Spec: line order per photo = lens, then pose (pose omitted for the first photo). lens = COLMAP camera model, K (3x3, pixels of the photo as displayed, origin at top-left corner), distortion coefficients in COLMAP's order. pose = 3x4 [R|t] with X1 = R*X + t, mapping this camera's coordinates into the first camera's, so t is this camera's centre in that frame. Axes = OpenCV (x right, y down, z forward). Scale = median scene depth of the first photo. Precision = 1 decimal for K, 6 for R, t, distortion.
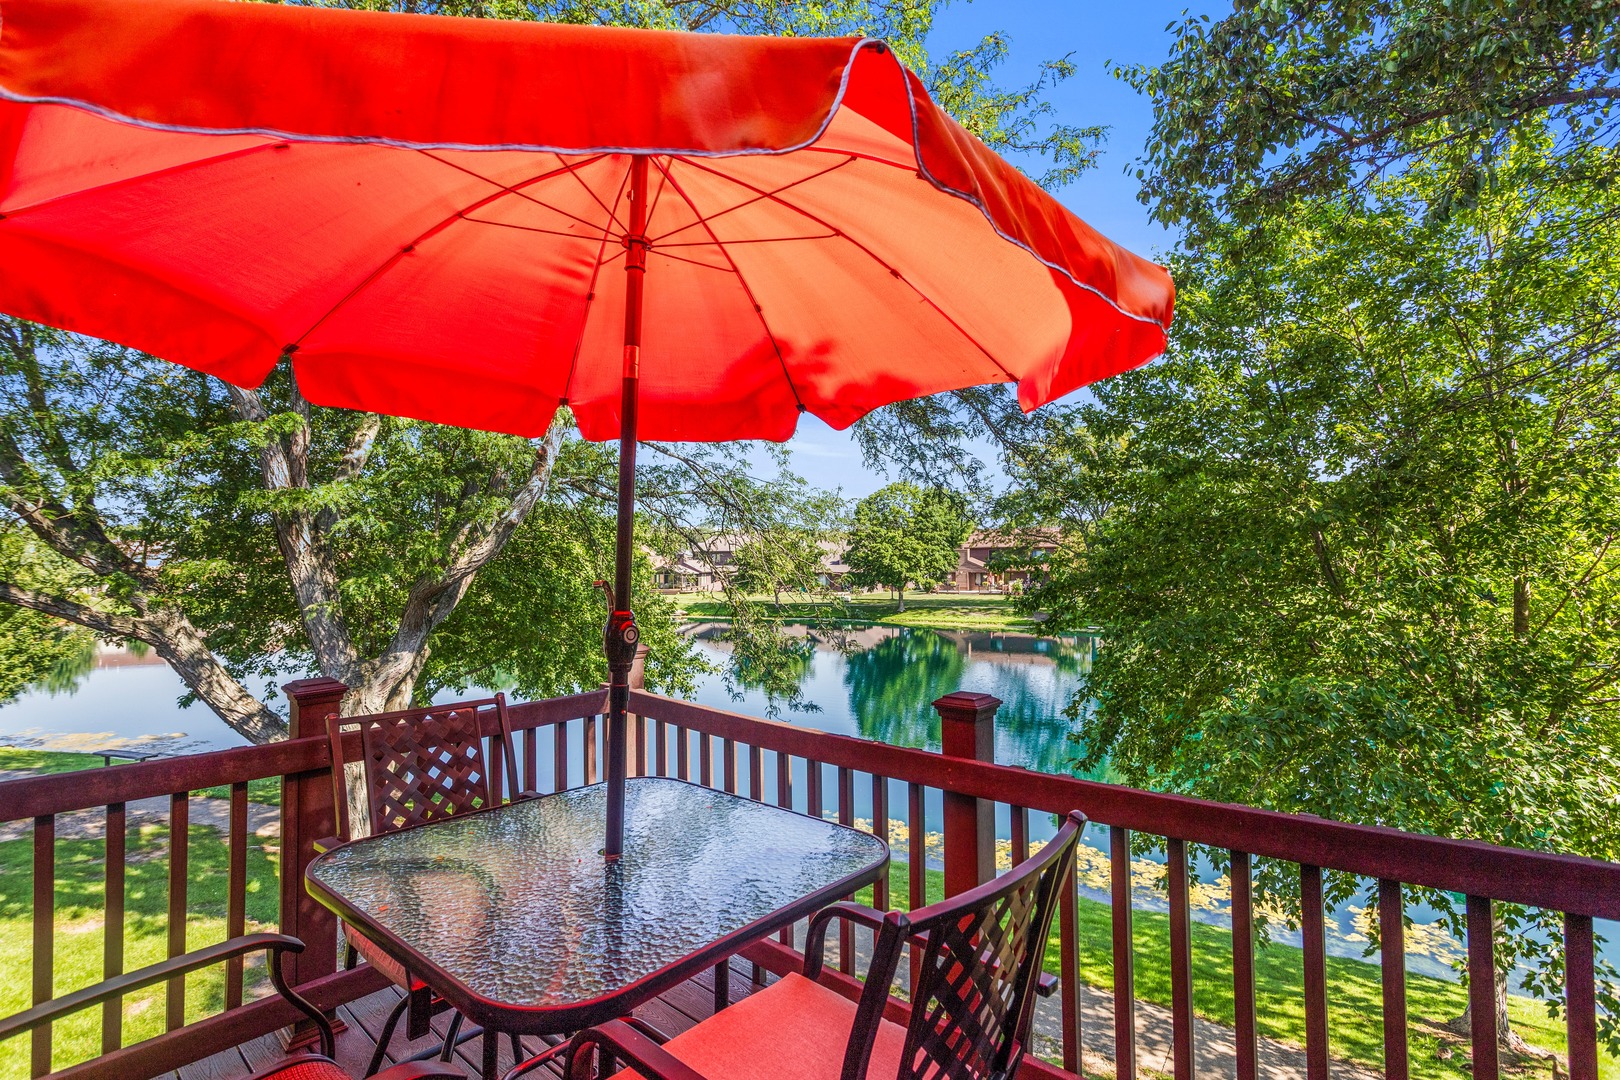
lens RADIAL K [[804.9, 0, 781.2], [0, 804.9, 549.4], [0, 0, 1]] dist [-0.015819, 0.012543]
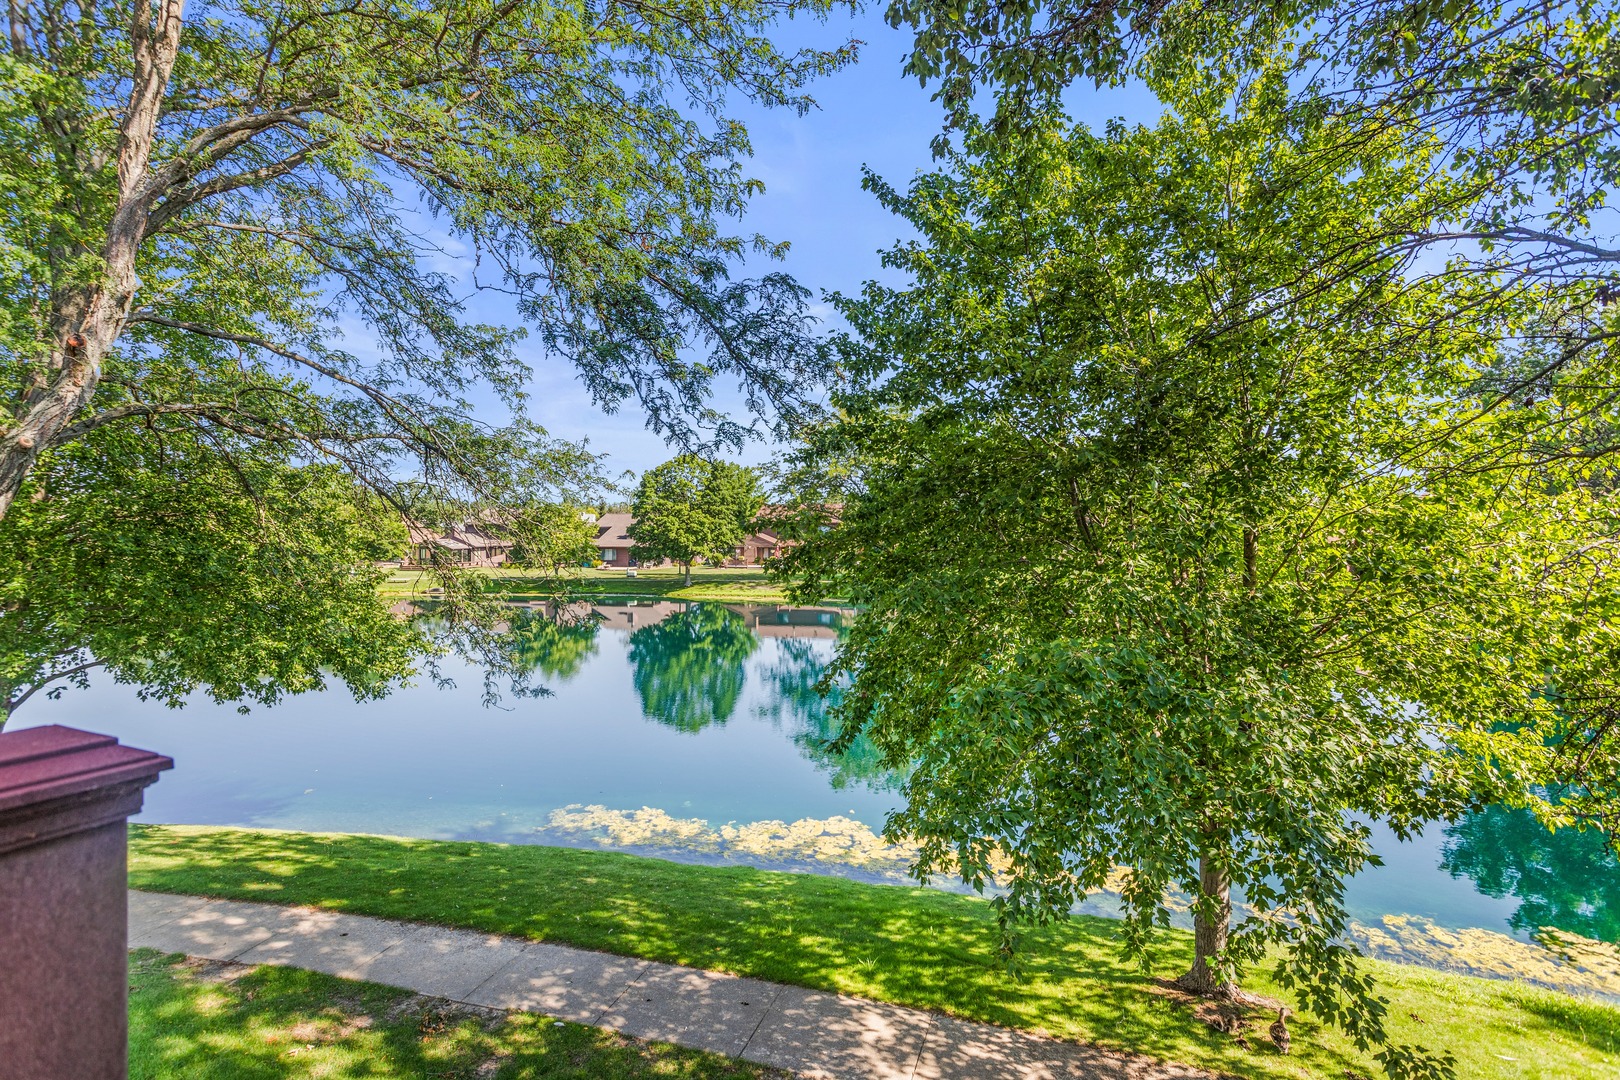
lens RADIAL K [[782.1, 0, 802.5], [0, 782.1, 553.8], [0, 0, 1]] dist [0.000674, 0.000712]
pose [[0.962366, -0.000845, 0.271754, 0.056019], [-0.007933, 0.999482, 0.031198, 0.015600], [-0.271640, -0.032180, 0.961861, 0.098070]]
